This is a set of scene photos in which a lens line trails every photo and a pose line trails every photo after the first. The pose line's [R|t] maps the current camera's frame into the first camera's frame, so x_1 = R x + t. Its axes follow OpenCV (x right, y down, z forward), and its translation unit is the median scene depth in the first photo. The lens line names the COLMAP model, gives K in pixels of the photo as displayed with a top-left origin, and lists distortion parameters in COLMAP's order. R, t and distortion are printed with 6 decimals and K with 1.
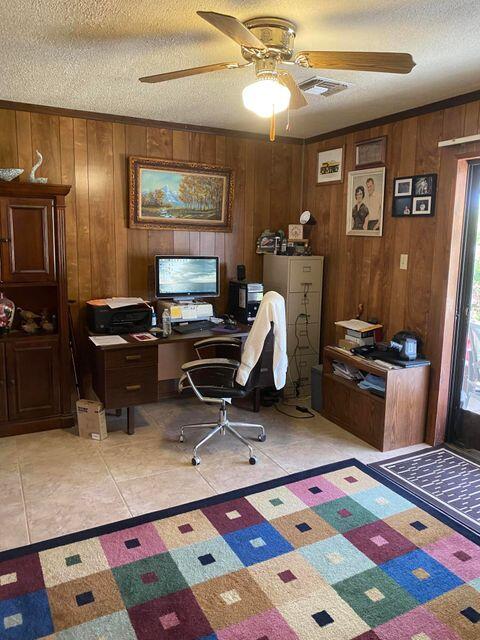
lens RADIAL K [[493.8, 0, 241.3], [0, 493.8, 313.6], [0, 0, 1]] dist [0.040622, -0.044506]
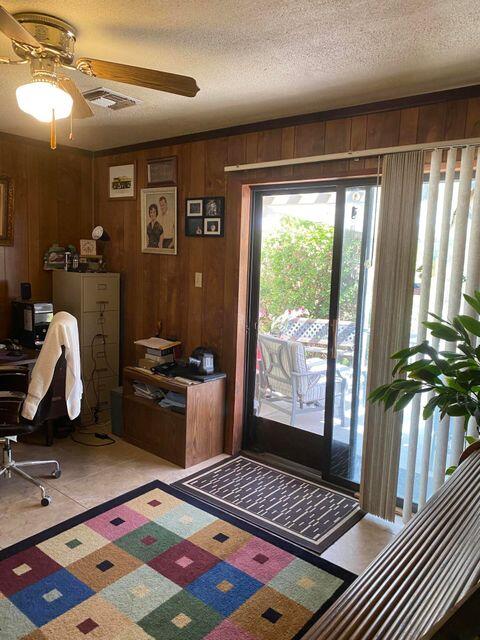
lens RADIAL K [[493.8, 0, 239.3], [0, 493.8, 314.2], [0, 0, 1]] dist [0.040622, -0.044506]
pose [[0.923350, -0.029321, 0.382839, 0.012761], [0.040183, 0.998984, -0.020405, -0.009401], [-0.381852, 0.034225, 0.923590, 0.026066]]
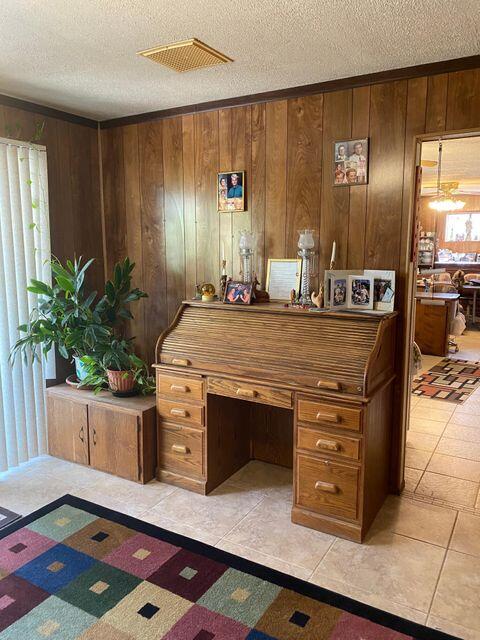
lens RADIAL K [[493.8, 0, 240.3], [0, 493.8, 319.1], [0, 0, 1]] dist [0.040622, -0.044506]
pose [[-0.515101, -0.147296, 0.844378, -0.528598], [0.129602, 0.960412, 0.246600, -0.144329], [-0.847274, 0.236457, -0.475620, 0.882074]]
